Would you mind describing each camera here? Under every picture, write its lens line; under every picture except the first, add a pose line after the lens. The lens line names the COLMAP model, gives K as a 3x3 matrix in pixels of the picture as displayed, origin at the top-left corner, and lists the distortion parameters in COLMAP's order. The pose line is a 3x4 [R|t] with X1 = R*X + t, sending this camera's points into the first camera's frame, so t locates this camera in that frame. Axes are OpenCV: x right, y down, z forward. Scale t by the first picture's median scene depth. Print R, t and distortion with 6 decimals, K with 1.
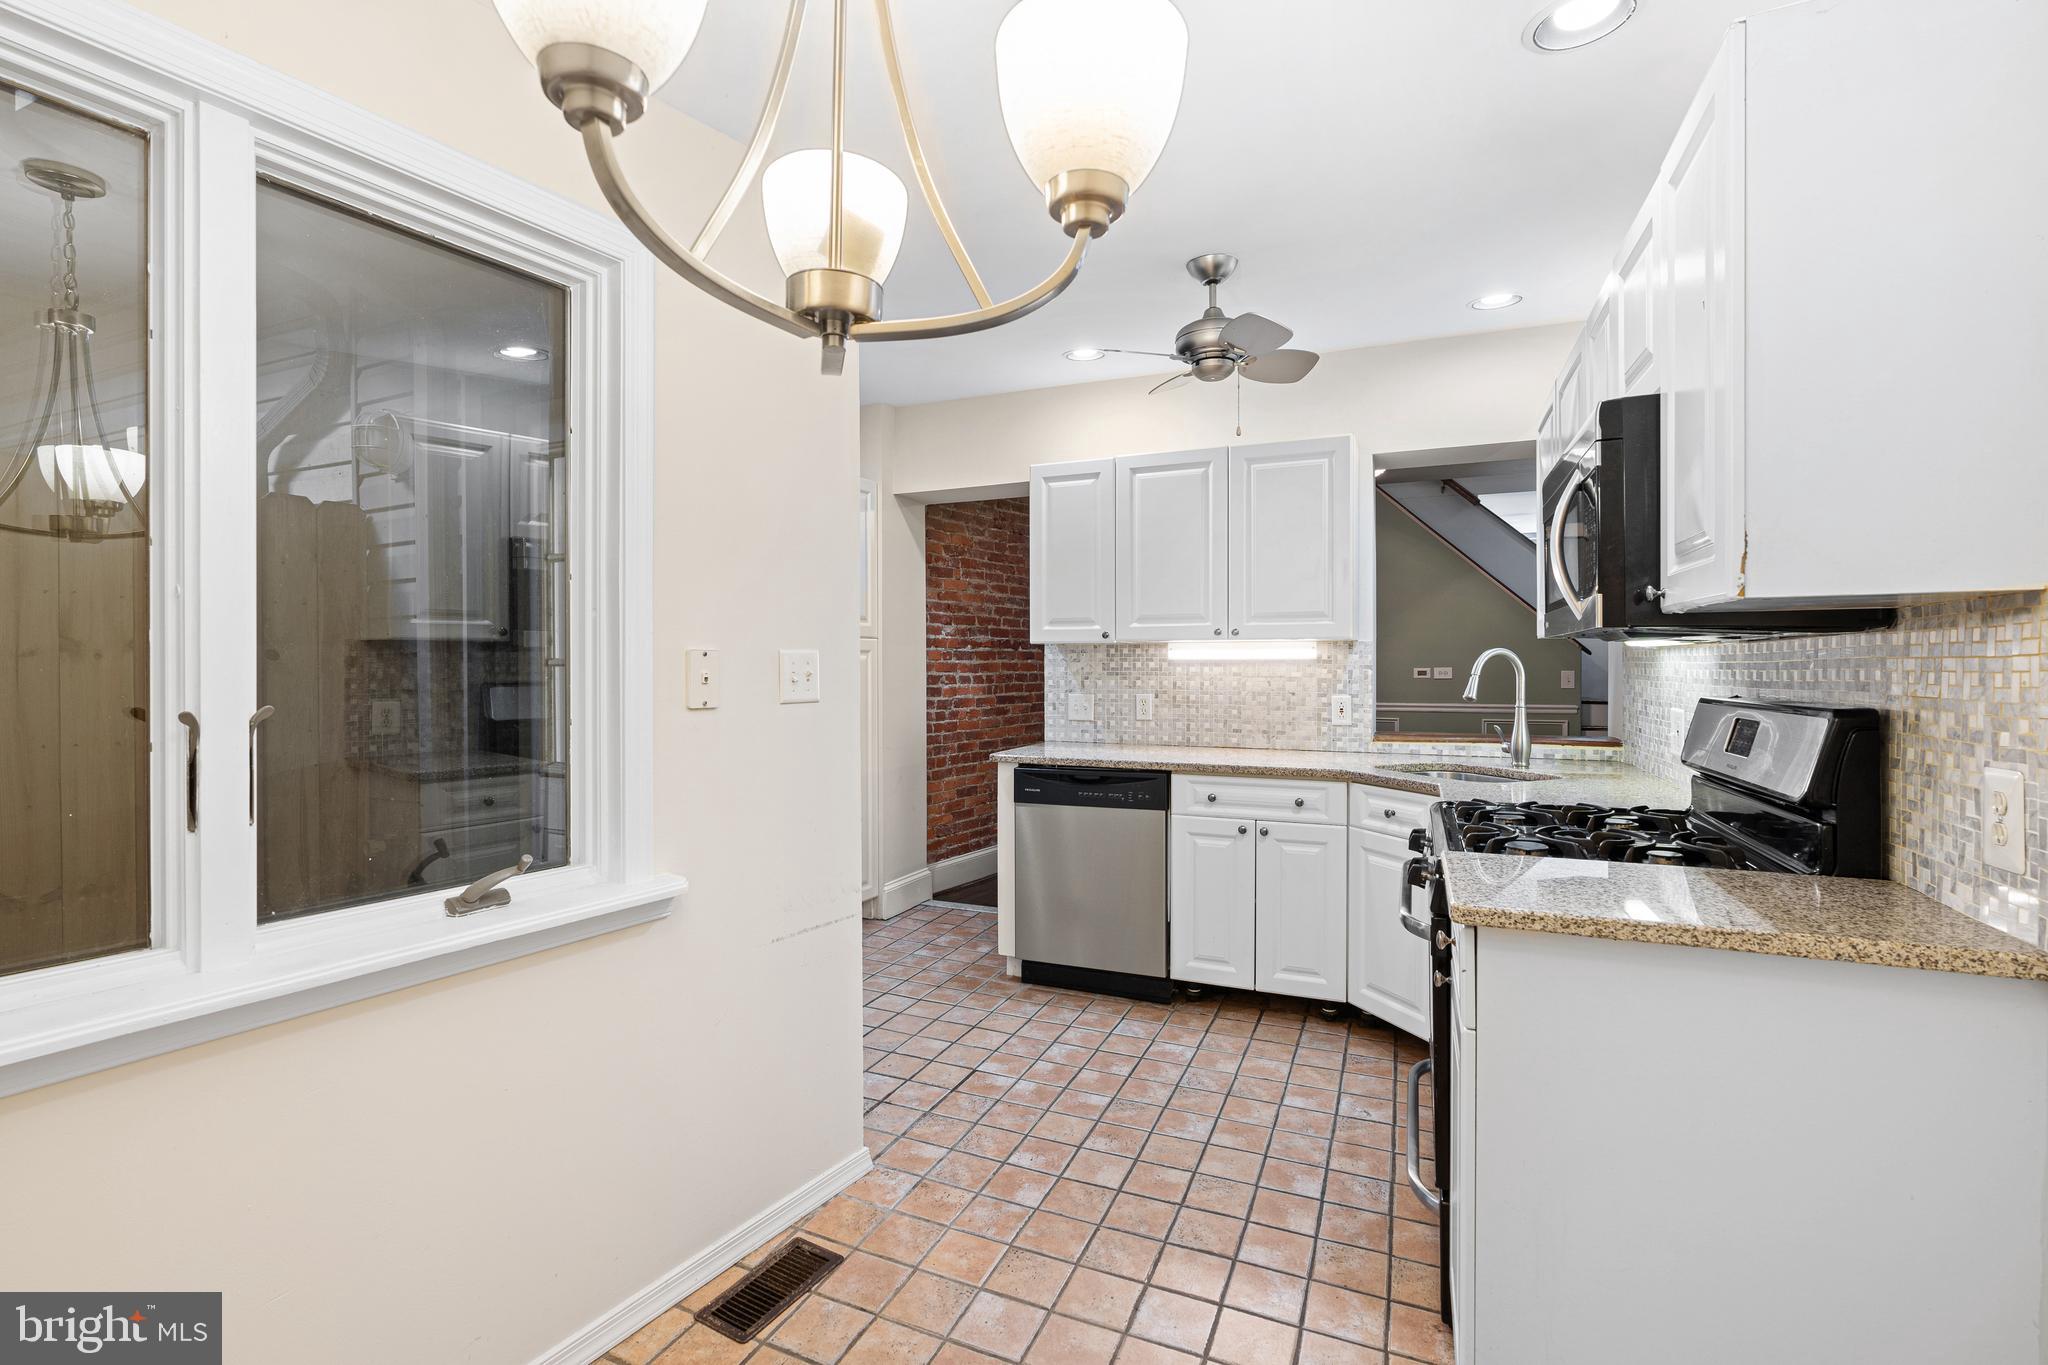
lens RADIAL K [[906.6, 0, 1013.9], [0, 906.6, 668.4], [0, 0, 1]] dist [0.002203, 0.000490]
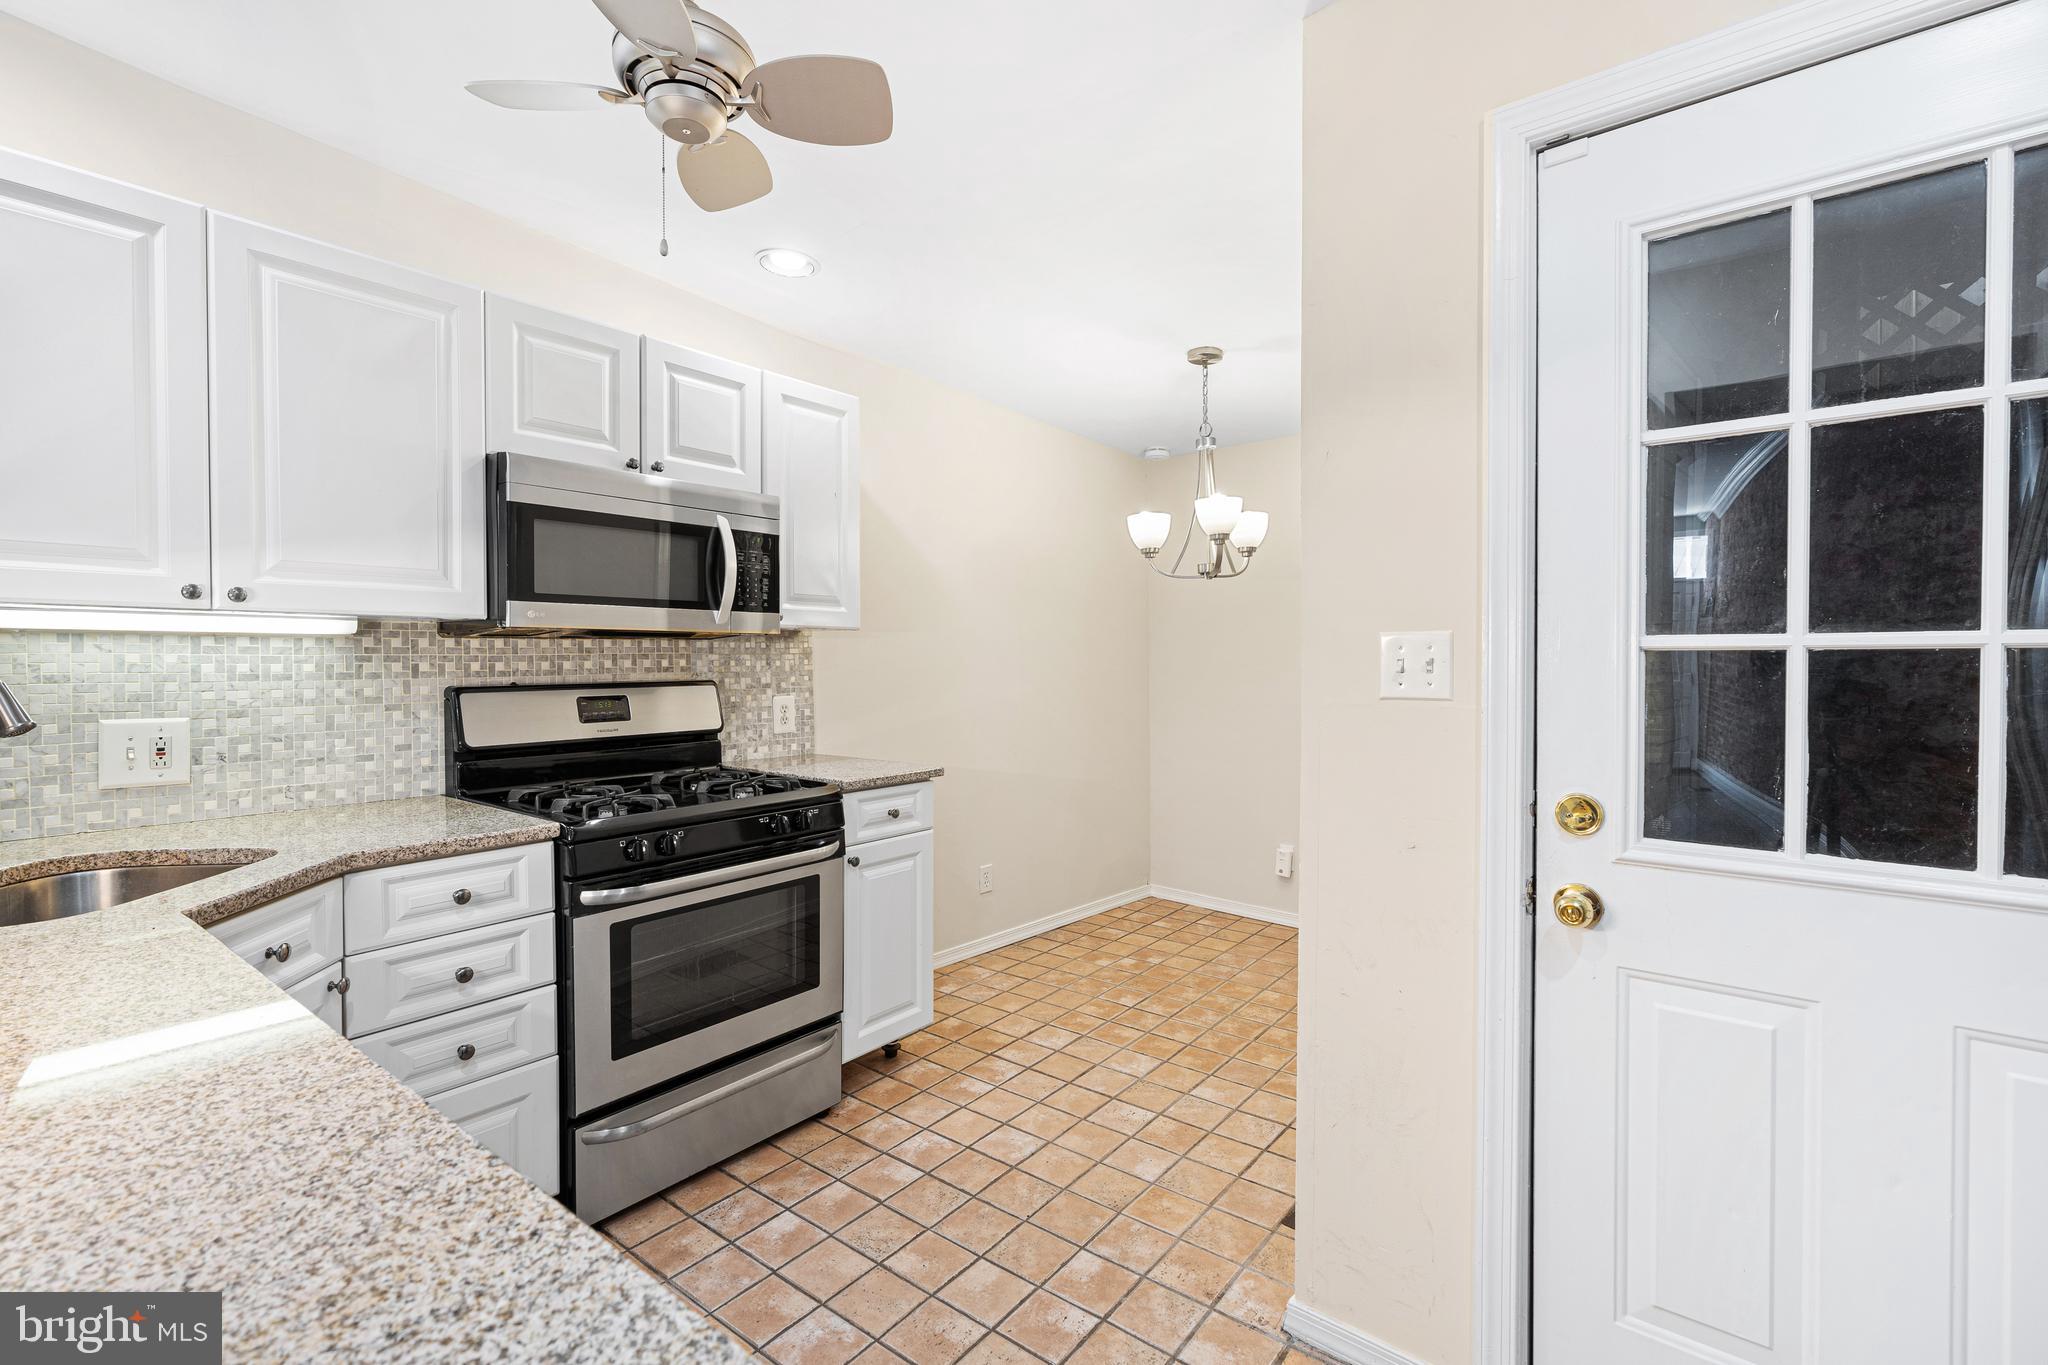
lens RADIAL K [[906.6, 0, 1013.9], [0, 906.6, 668.4], [0, 0, 1]] dist [0.002203, 0.000490]
pose [[-0.966116, 0.003008, 0.258093, -0.150021], [0.006473, 0.999900, 0.012577, -0.000298], [-0.258029, 0.013821, -0.966038, 1.938156]]
